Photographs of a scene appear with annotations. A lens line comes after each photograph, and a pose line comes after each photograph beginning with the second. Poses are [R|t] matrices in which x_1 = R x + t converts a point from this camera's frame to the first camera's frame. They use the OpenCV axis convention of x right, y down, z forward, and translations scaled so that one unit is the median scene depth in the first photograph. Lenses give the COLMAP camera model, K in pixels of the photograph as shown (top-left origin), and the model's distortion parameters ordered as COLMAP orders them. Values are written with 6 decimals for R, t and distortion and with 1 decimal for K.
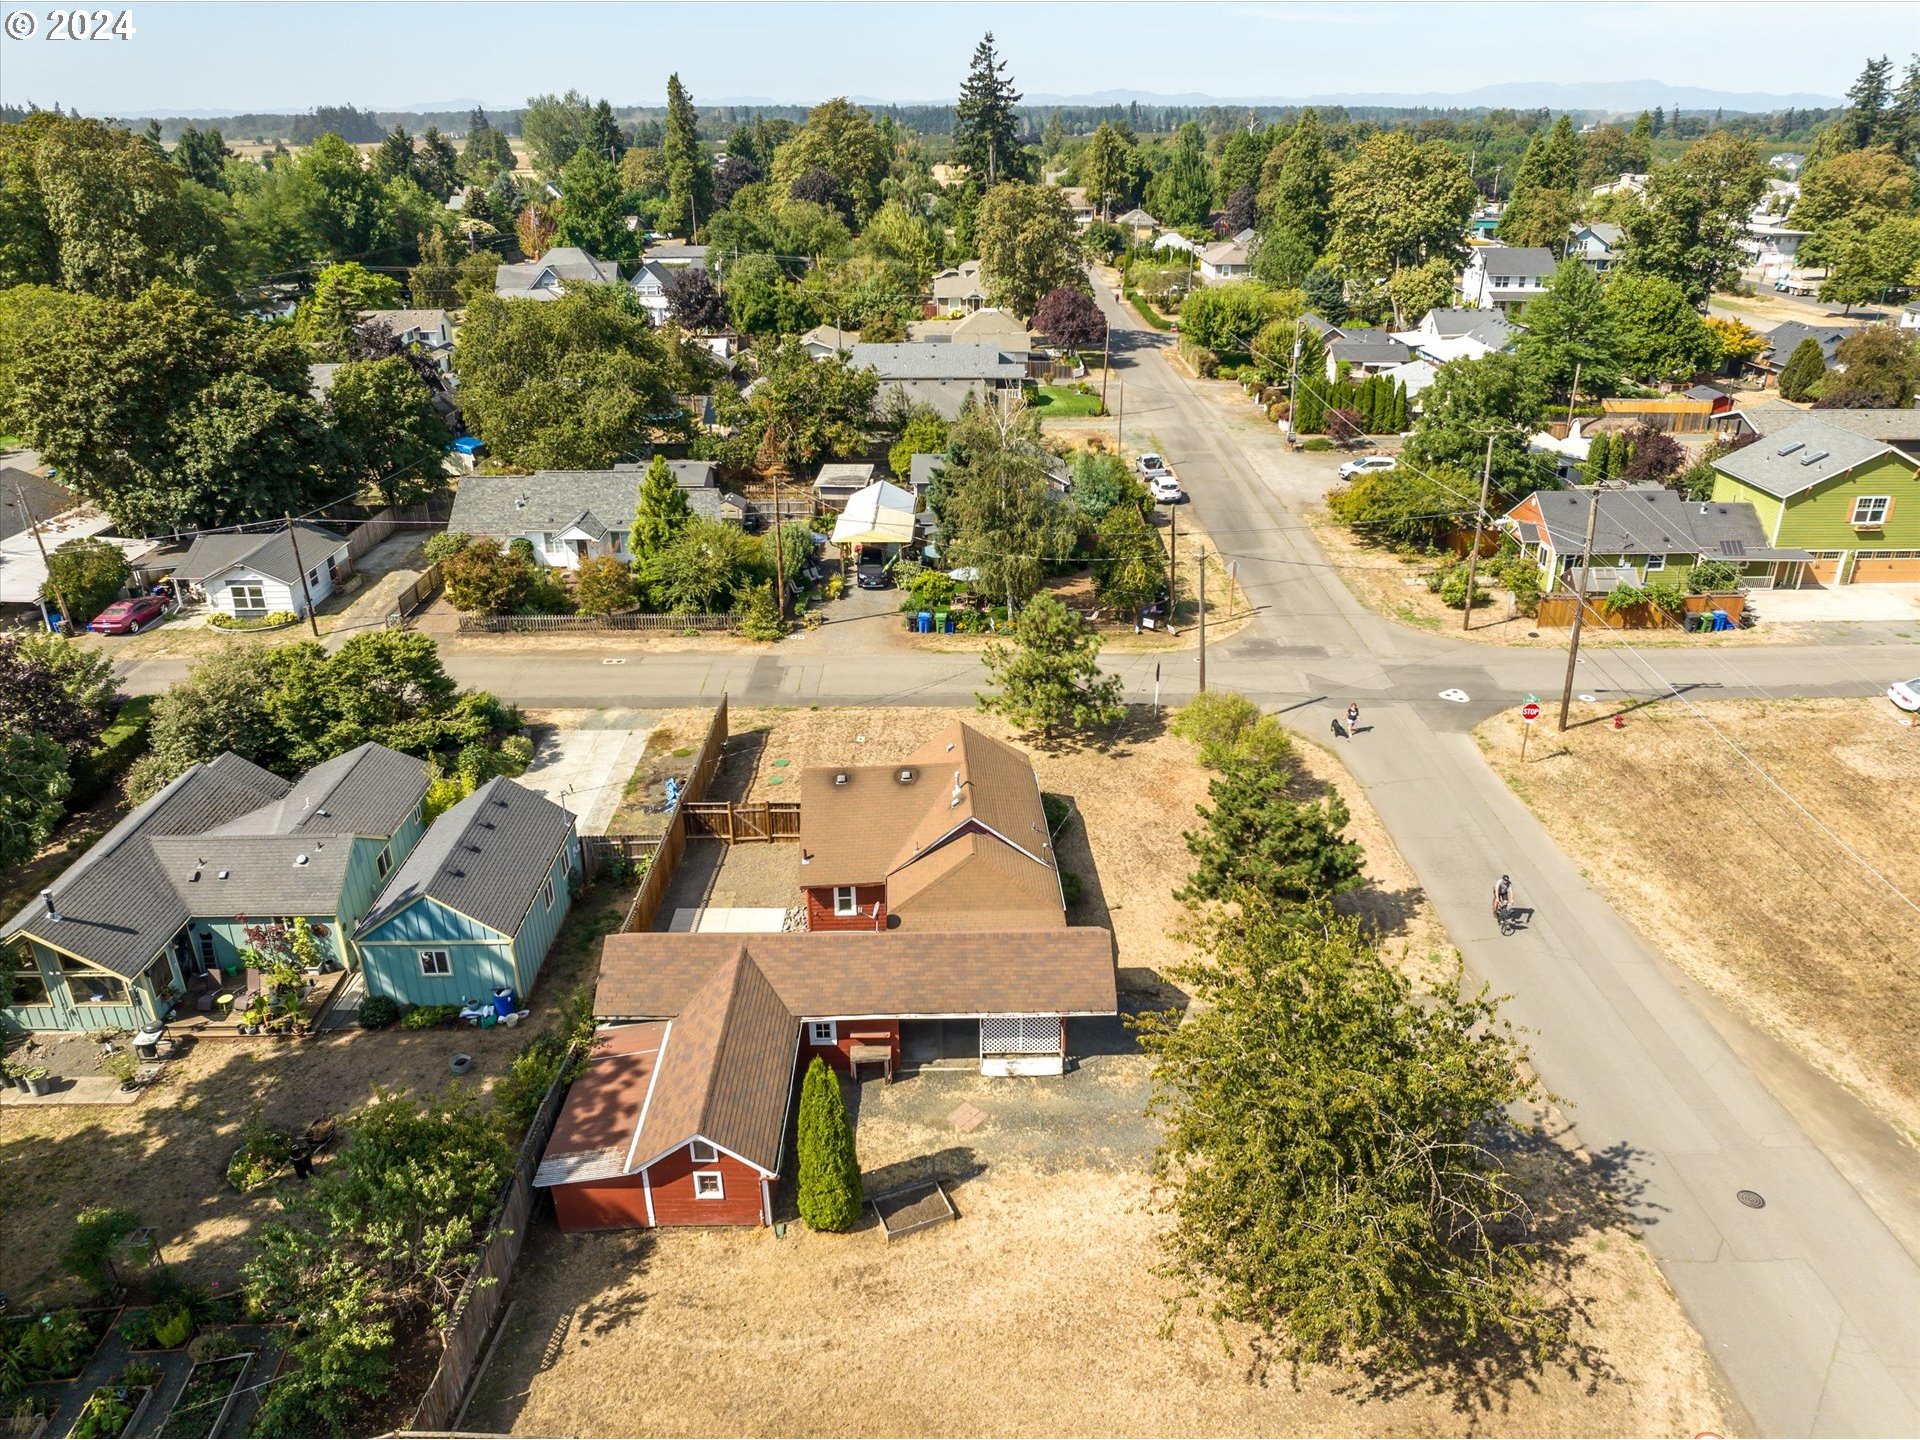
lens RADIAL K [[1385.0, 0, 960.0], [0, 1385.0, 720.0], [0, 0, 1]] dist [-0.001369, -0.093054]
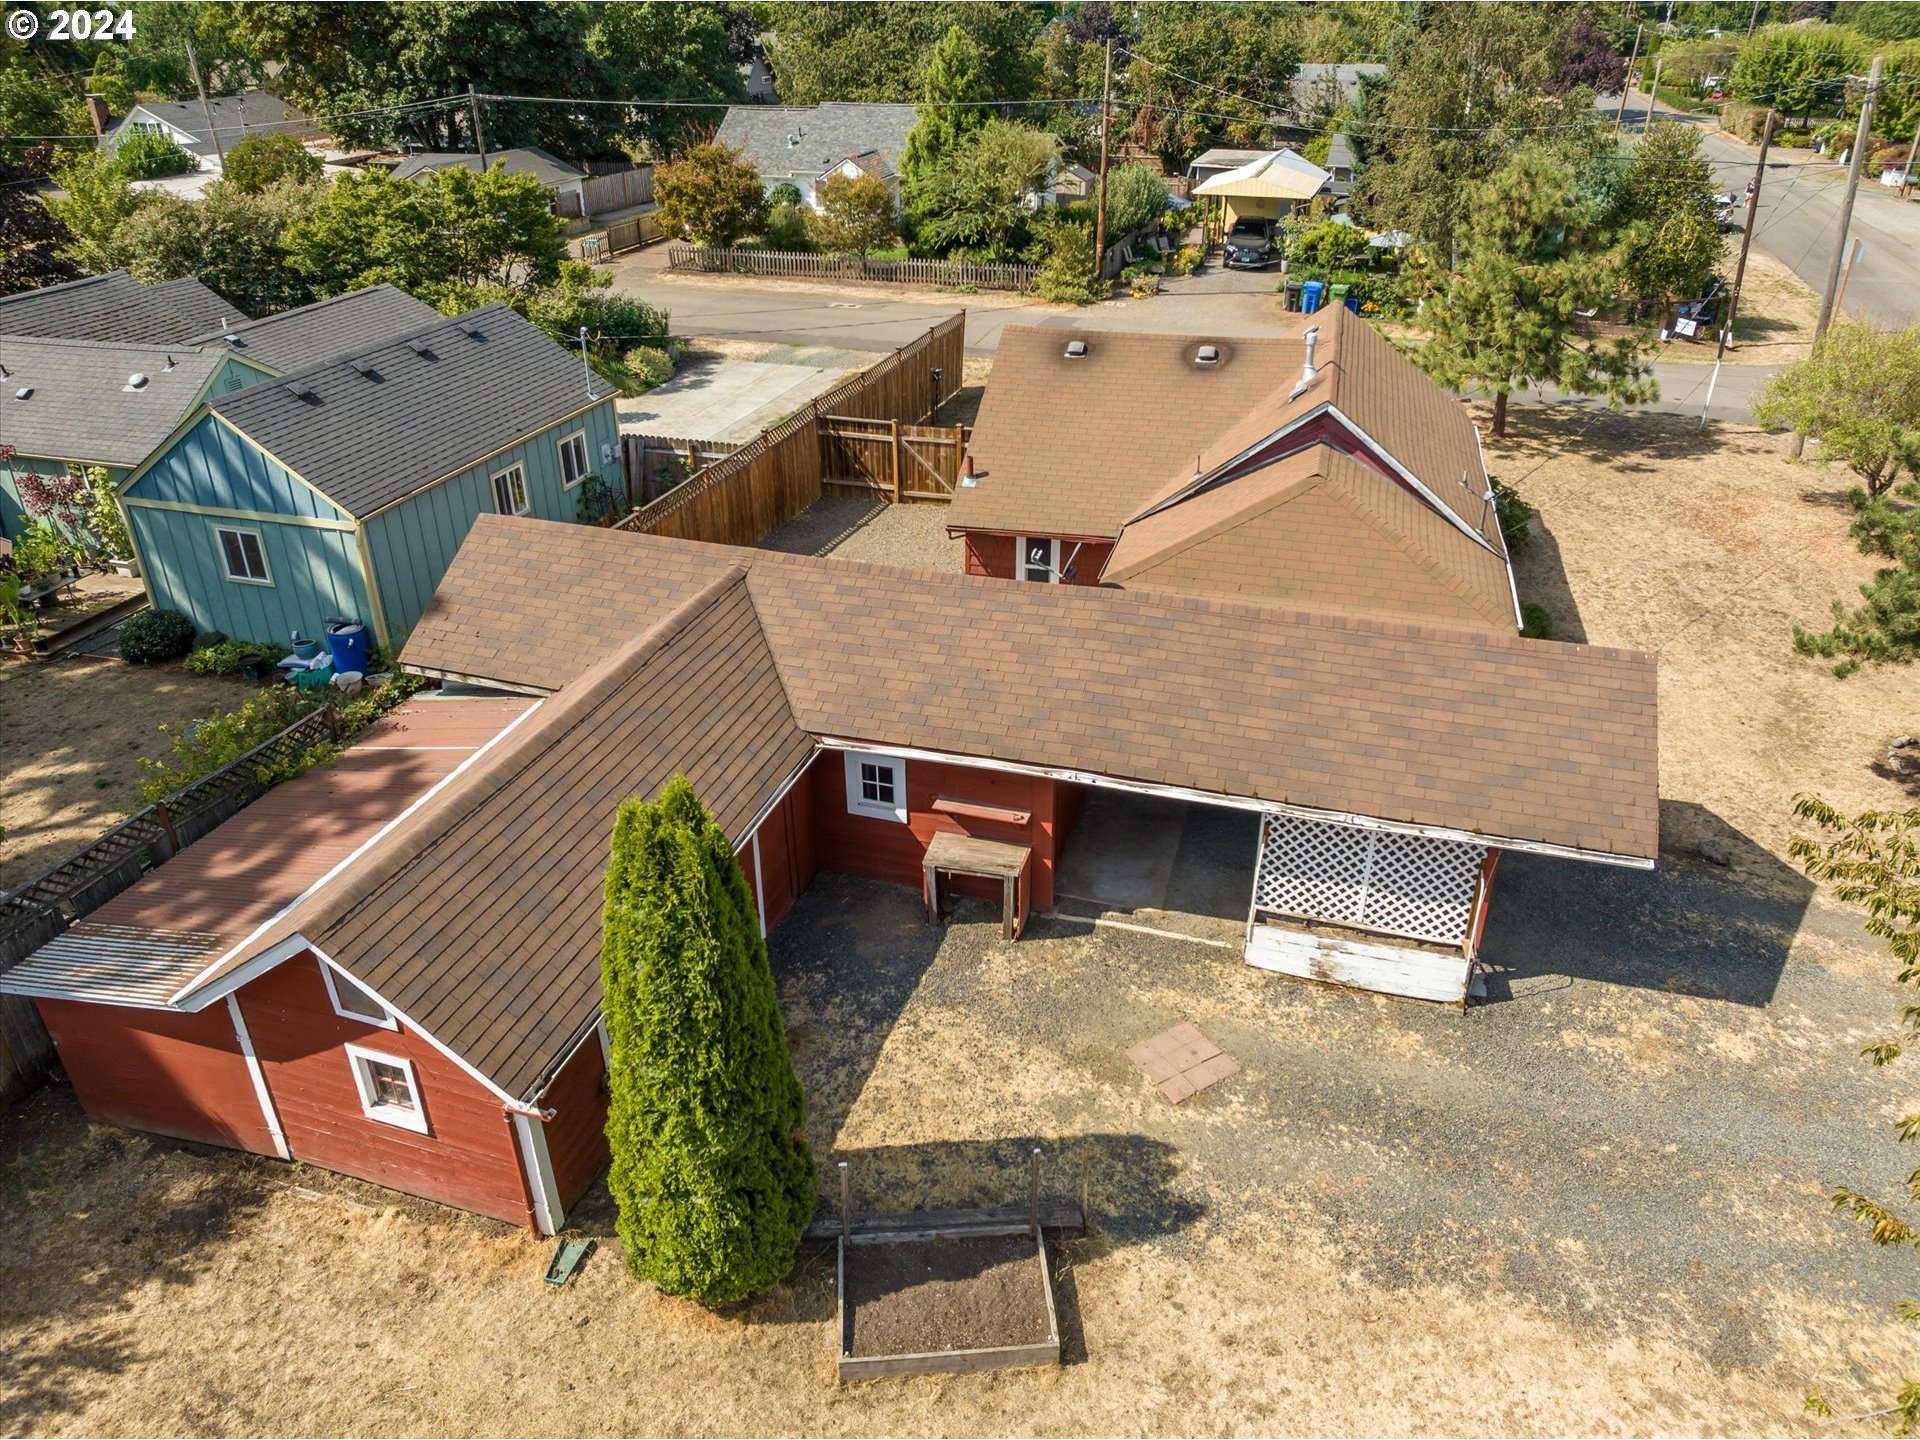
lens RADIAL K [[1337.6, 0, 960.0], [0, 1337.6, 720.0], [0, 0, 1]] dist [-0.037211, -0.001664]
pose [[0.949928, 0.150082, -0.274066, 0.030125], [-0.132066, 0.987747, 0.083155, 0.158914], [0.283188, -0.042796, 0.958109, 0.586205]]
